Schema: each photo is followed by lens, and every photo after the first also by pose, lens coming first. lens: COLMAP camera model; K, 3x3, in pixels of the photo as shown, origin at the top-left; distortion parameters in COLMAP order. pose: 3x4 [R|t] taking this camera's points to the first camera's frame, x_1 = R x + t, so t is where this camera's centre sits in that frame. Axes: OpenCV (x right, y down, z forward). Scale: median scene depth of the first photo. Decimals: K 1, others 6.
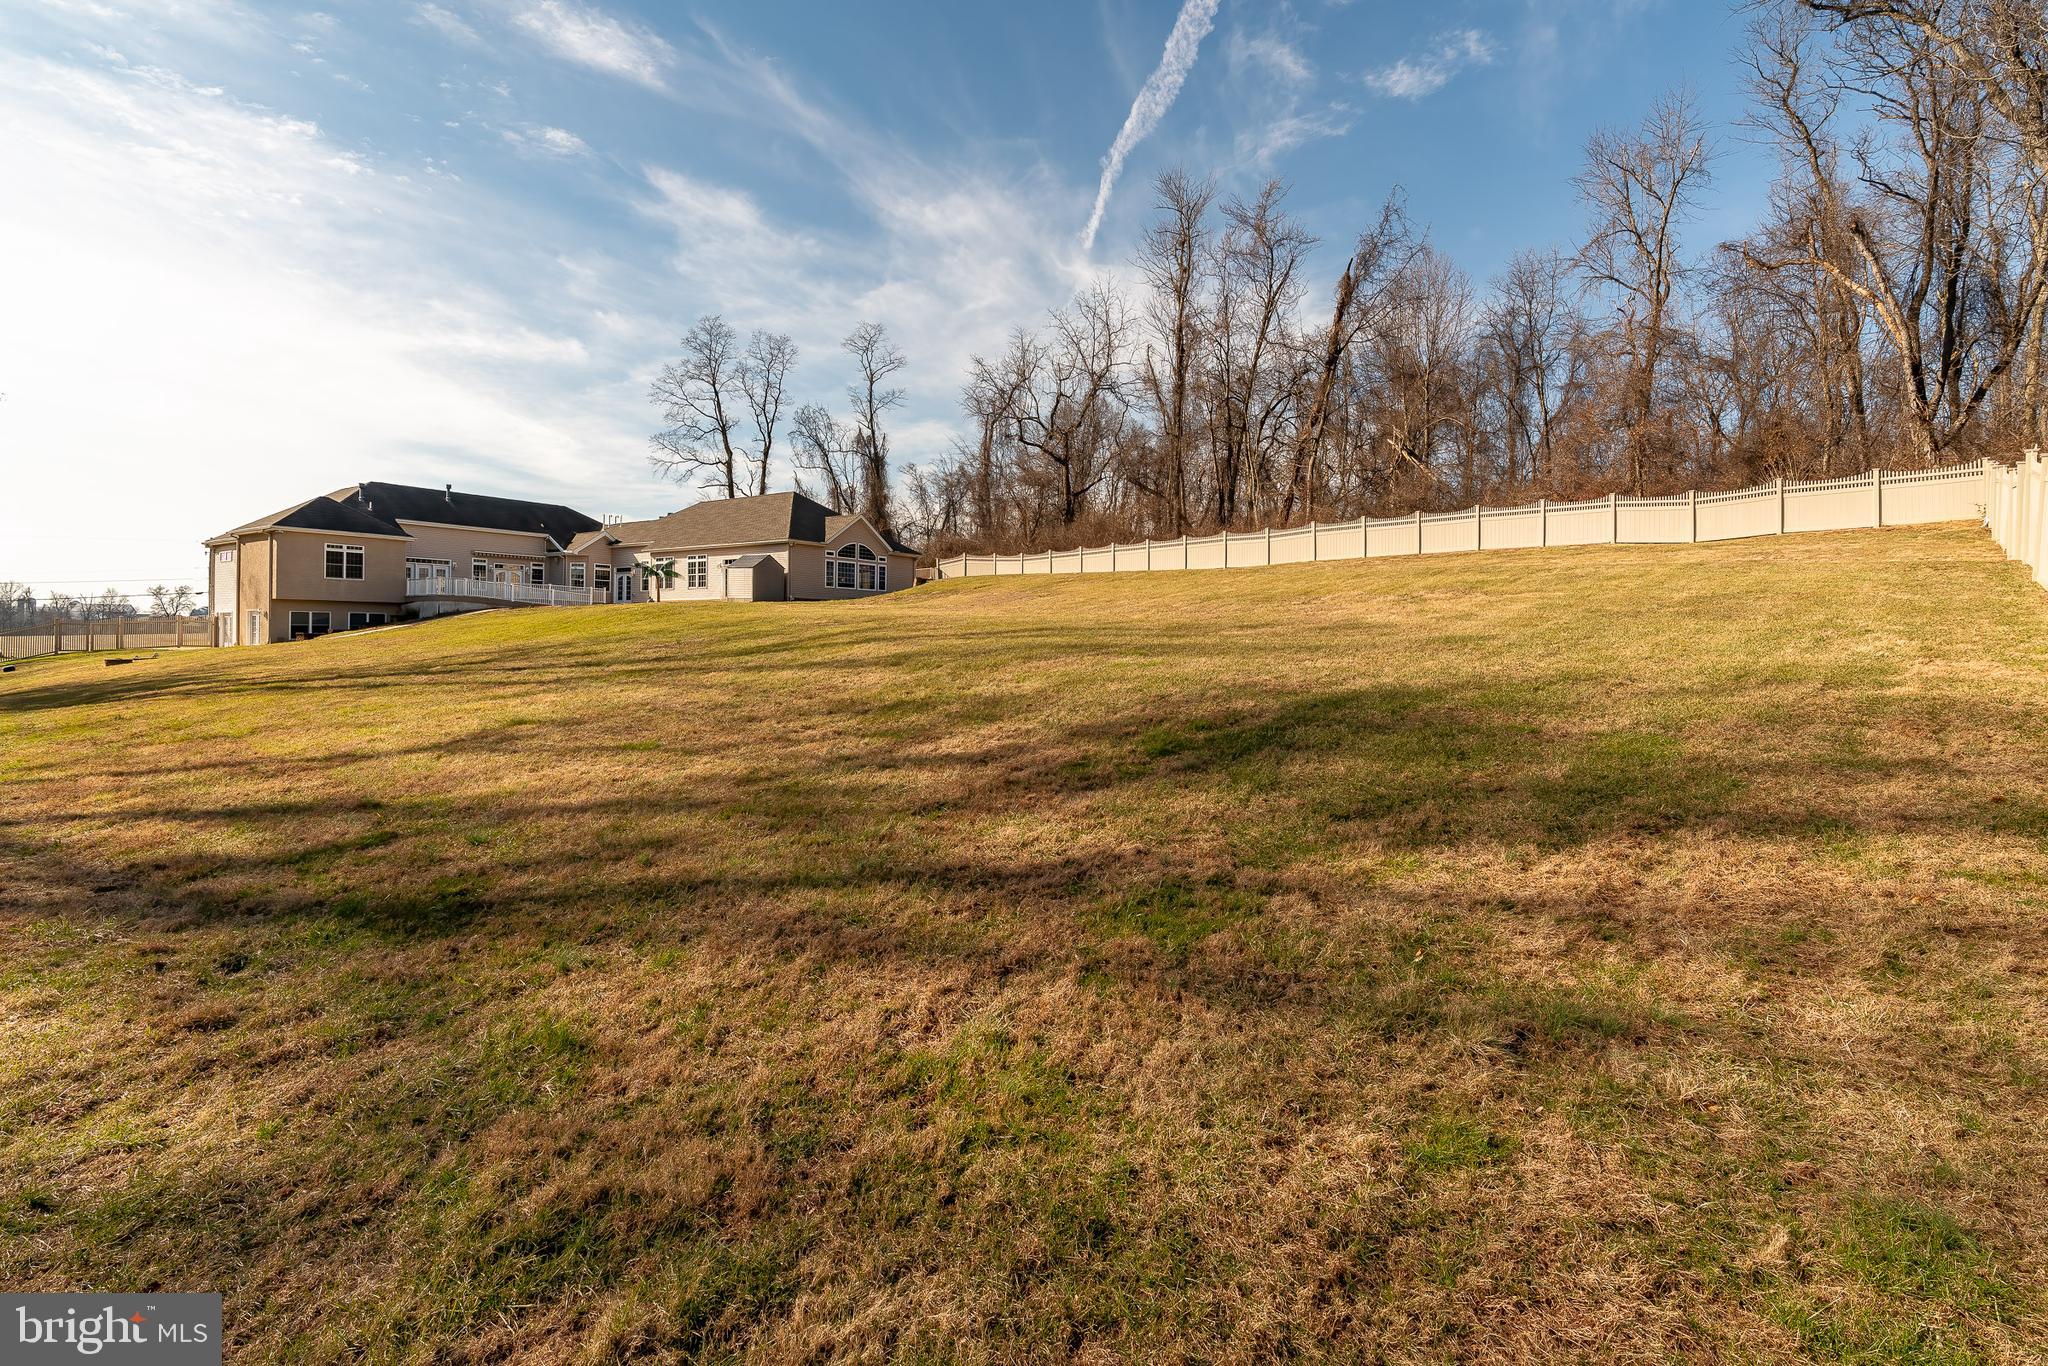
lens RADIAL K [[939.6, 0, 1023.2], [0, 939.6, 646.9], [0, 0, 1]] dist [-0.005158, 0.002220]
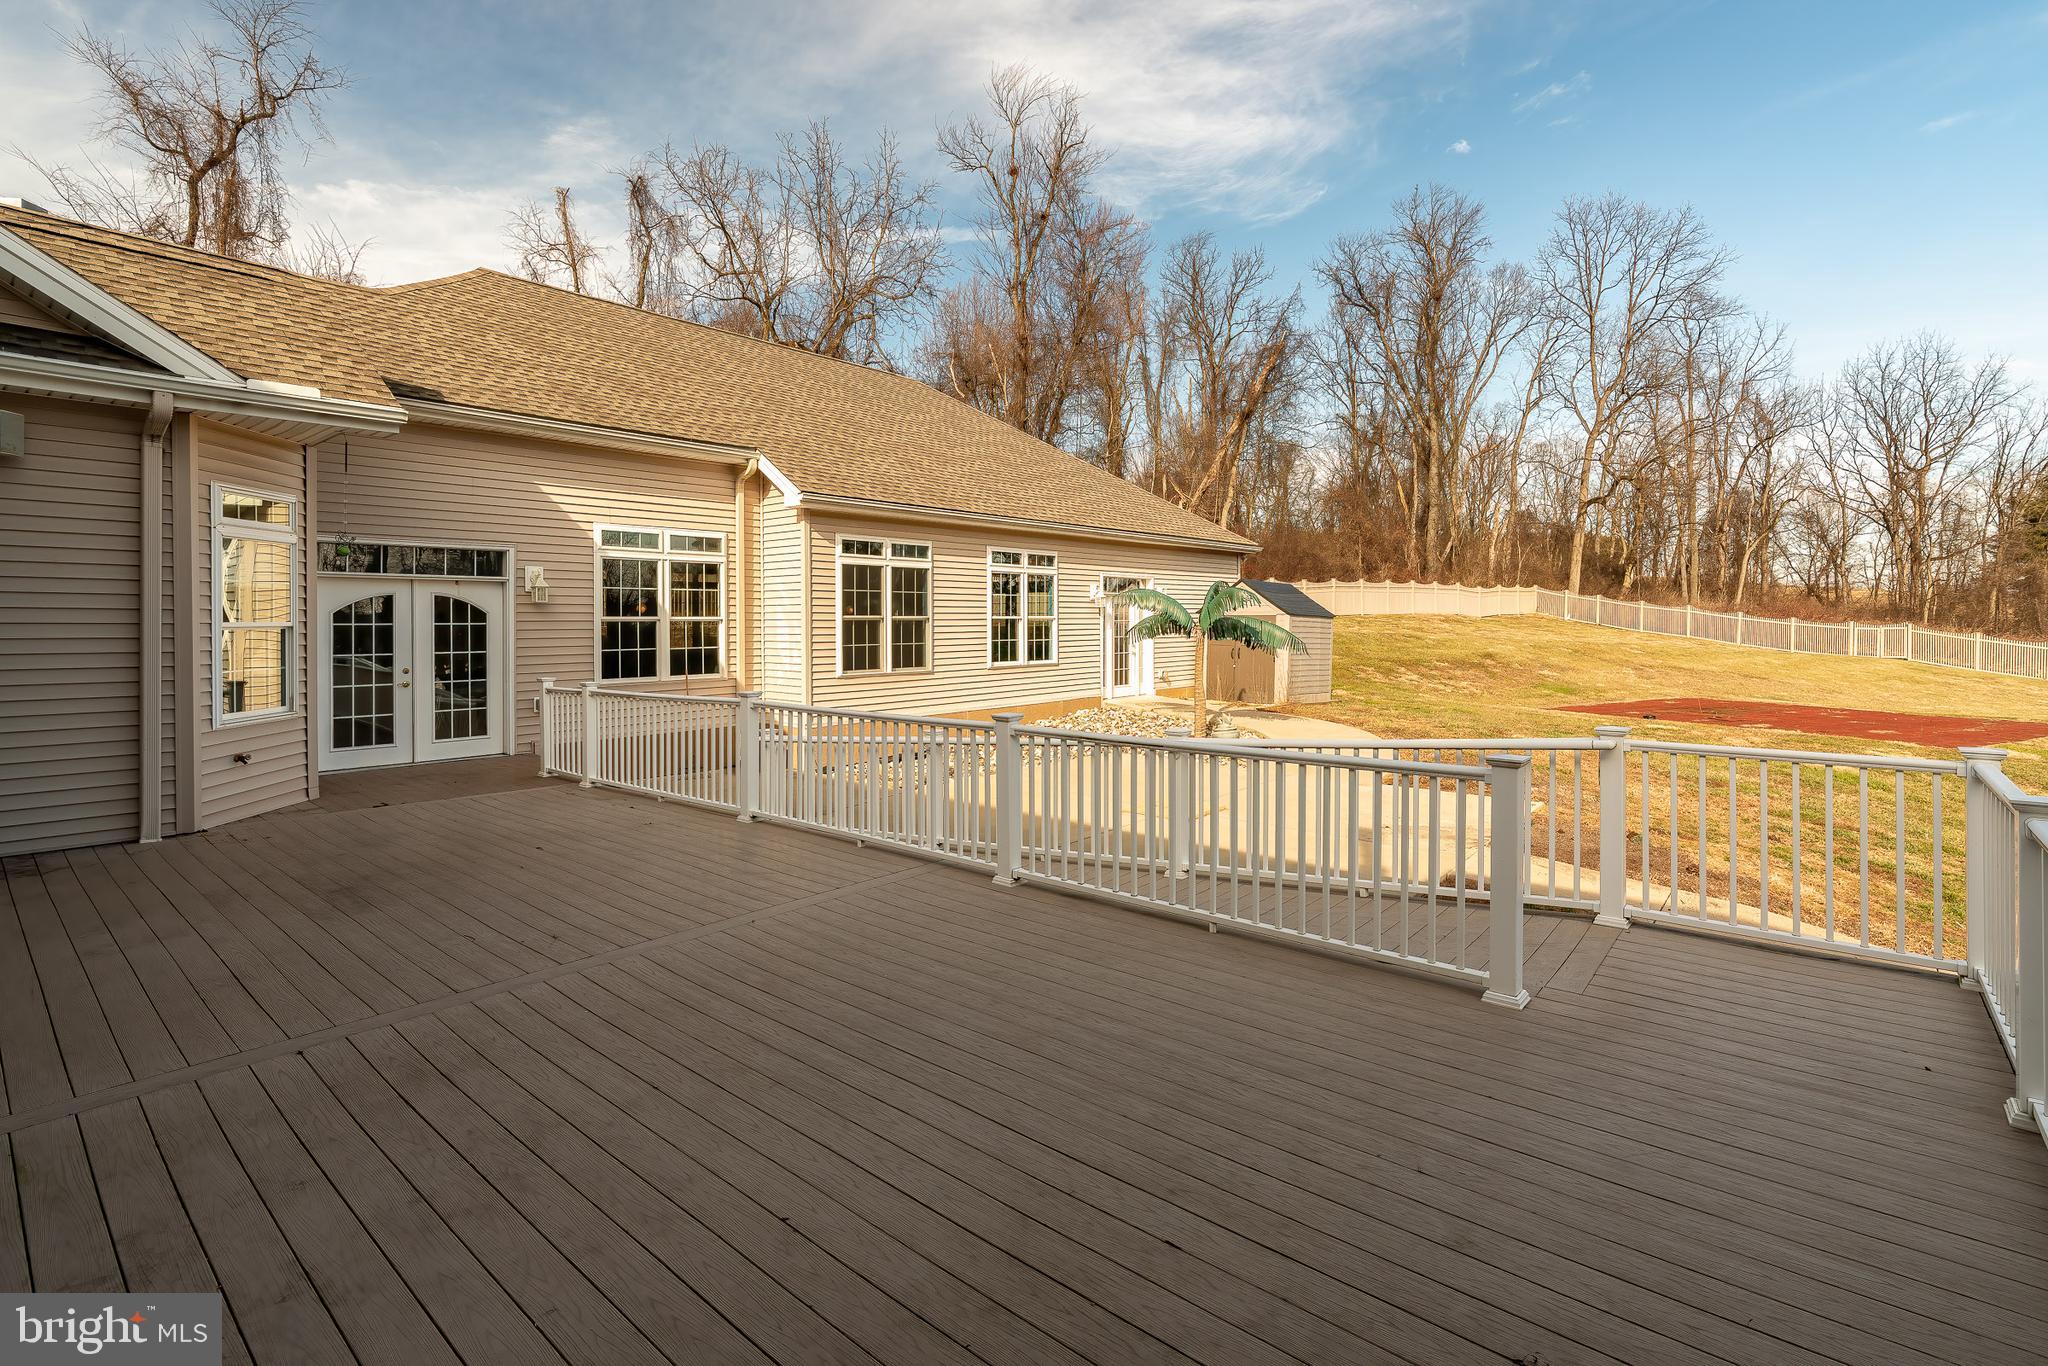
lens RADIAL K [[939.6, 0, 1041.0], [0, 939.6, 616.7], [0, 0, 1]] dist [-0.005158, 0.002220]
pose [[0.116696, -0.007248, 0.993141, -0.607252], [0.013710, 0.999890, 0.005686, -0.075261], [-0.993073, 0.012952, 0.116782, 0.917146]]
